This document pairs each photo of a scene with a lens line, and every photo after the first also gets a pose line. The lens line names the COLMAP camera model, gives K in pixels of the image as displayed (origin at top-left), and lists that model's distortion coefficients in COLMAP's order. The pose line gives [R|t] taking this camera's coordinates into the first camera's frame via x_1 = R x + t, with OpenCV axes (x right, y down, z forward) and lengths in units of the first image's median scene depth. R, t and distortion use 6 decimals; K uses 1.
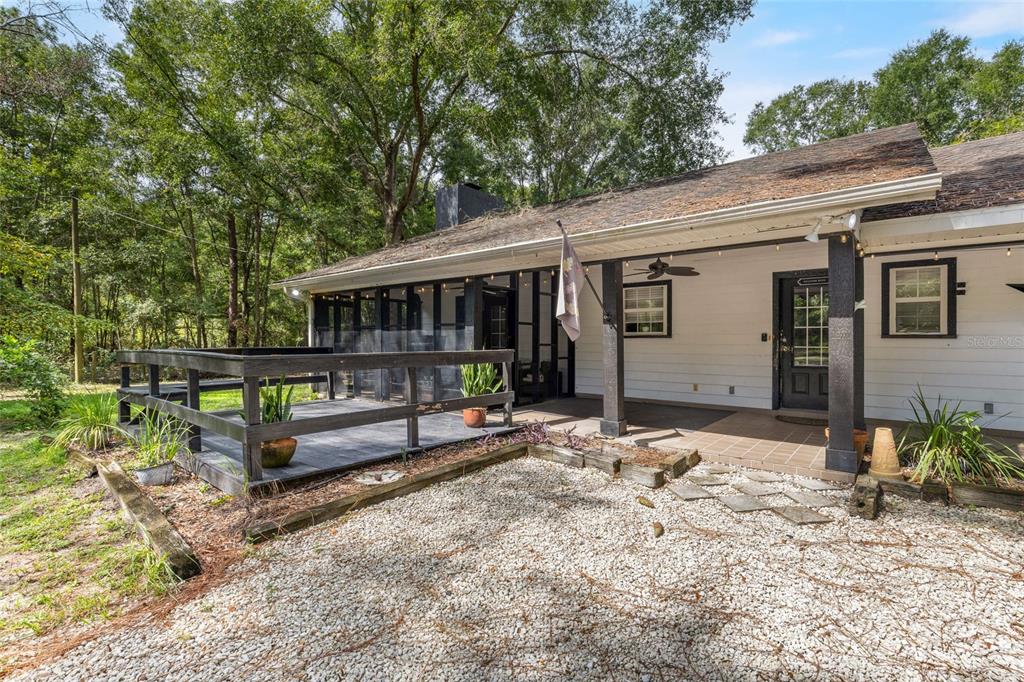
lens RADIAL K [[470.3, 0, 512.0], [0, 470.3, 341.0], [0, 0, 1]] dist [-0.000026, 0.000002]
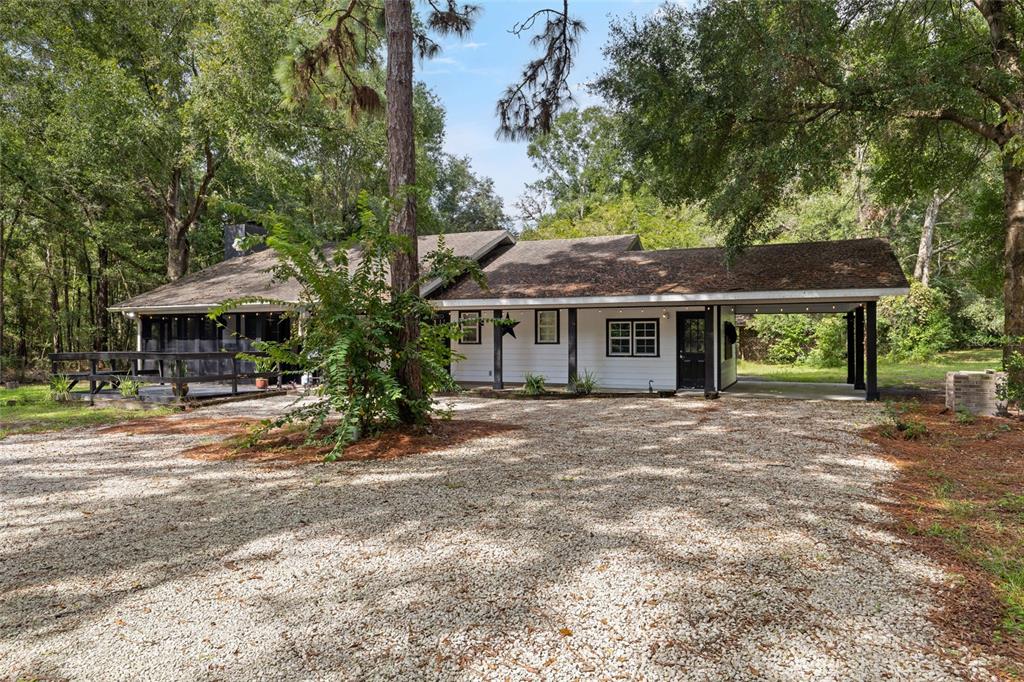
lens RADIAL K [[691.6, 0, 512.0], [0, 691.6, 341.0], [0, 0, 1]] dist [0.002448, 0.000580]
pose [[0.960404, -0.002916, 0.278594, 0.096193], [0.004369, 0.999980, -0.004597, -0.004491], [-0.278575, 0.005632, 0.960398, -1.631402]]
